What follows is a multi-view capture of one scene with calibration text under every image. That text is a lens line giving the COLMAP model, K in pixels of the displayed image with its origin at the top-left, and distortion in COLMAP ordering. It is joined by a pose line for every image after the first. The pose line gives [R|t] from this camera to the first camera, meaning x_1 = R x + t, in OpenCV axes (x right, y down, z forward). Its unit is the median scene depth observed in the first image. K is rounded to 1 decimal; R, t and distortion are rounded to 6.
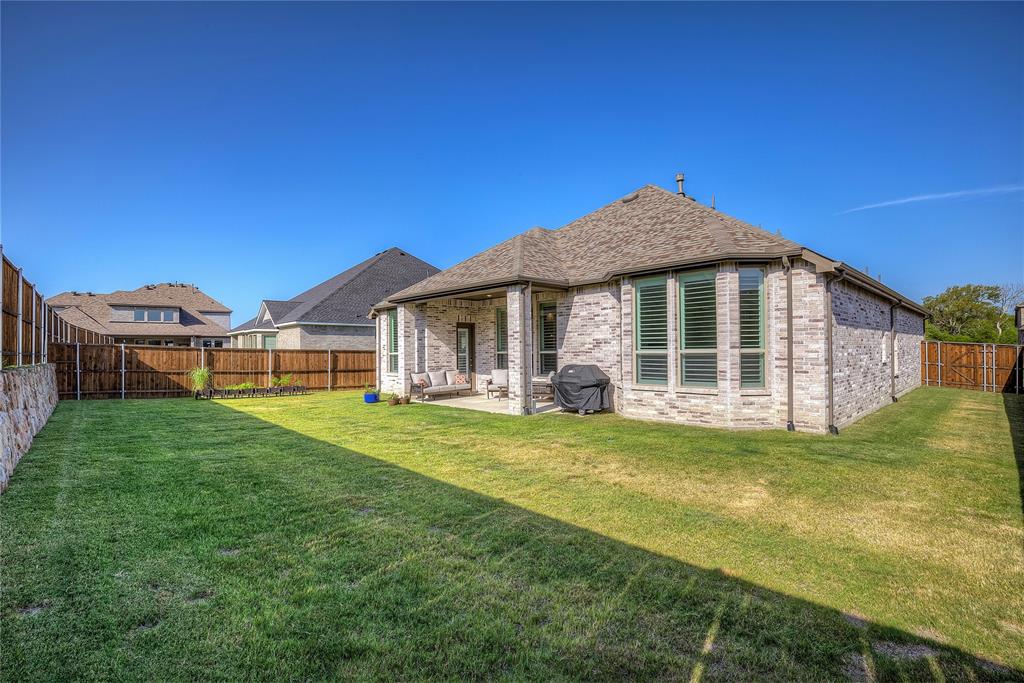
lens RADIAL K [[468.7, 0, 513.9], [0, 468.7, 346.7], [0, 0, 1]] dist [-0.036021, 0.007068]
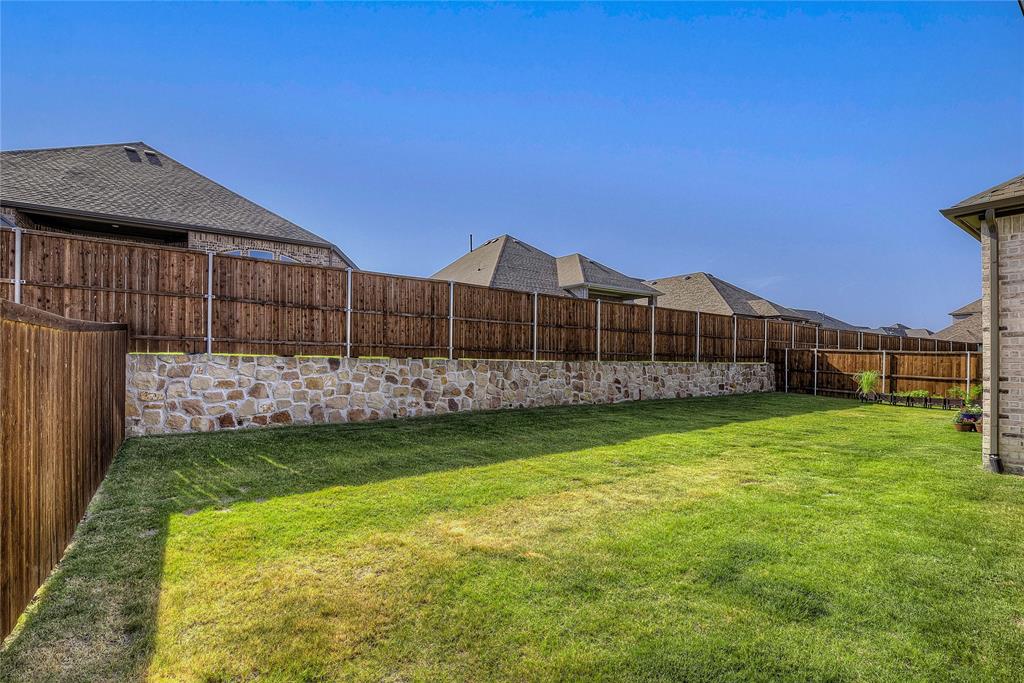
lens RADIAL K [[468.7, 0, 507.8], [0, 468.7, 359.3], [0, 0, 1]] dist [-0.036021, 0.007068]
pose [[-0.142861, 0.012601, -0.989663, 0.463722], [0.012267, 0.999865, 0.010960, -0.001266], [0.989667, -0.010574, -0.142997, 0.408369]]
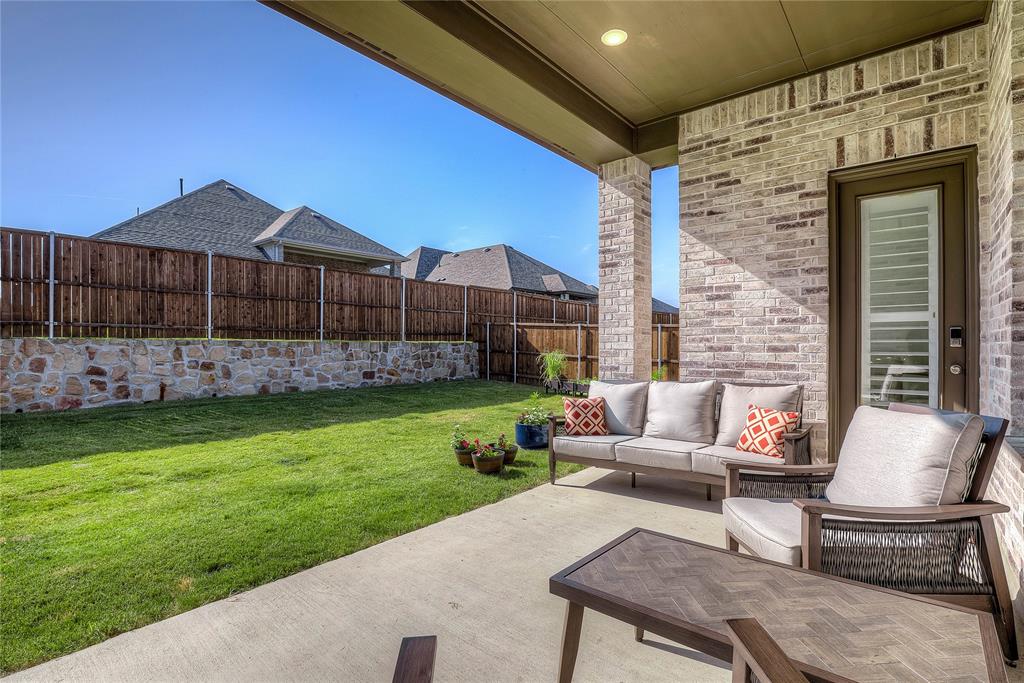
lens RADIAL K [[468.7, 0, 507.7], [0, 468.7, 346.8], [0, 0, 1]] dist [-0.036021, 0.007068]
pose [[0.093068, 0.021610, -0.995425, 0.077230], [0.014344, 0.999632, 0.023043, 0.021835], [0.995556, -0.016423, 0.092724, 0.952884]]
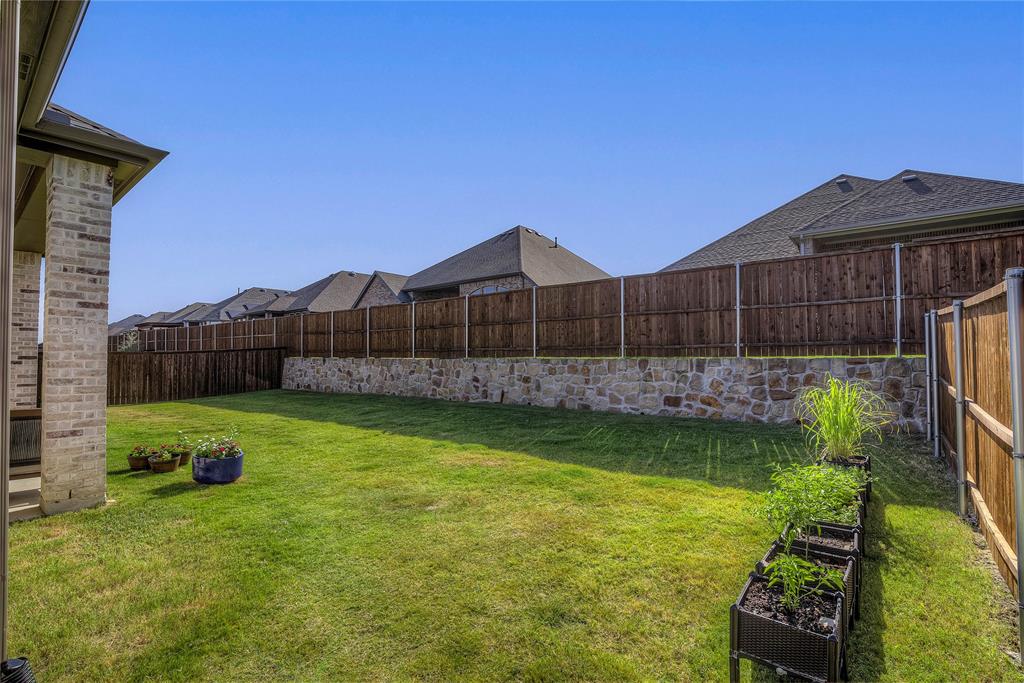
lens RADIAL K [[468.7, 0, 504.9], [0, 468.7, 347.5], [0, 0, 1]] dist [-0.036021, 0.007068]
pose [[-0.990669, 0.012341, -0.135727, -0.469682], [0.018732, 0.998770, -0.045912, 0.039028], [0.134994, -0.048026, -0.989682, 1.404315]]
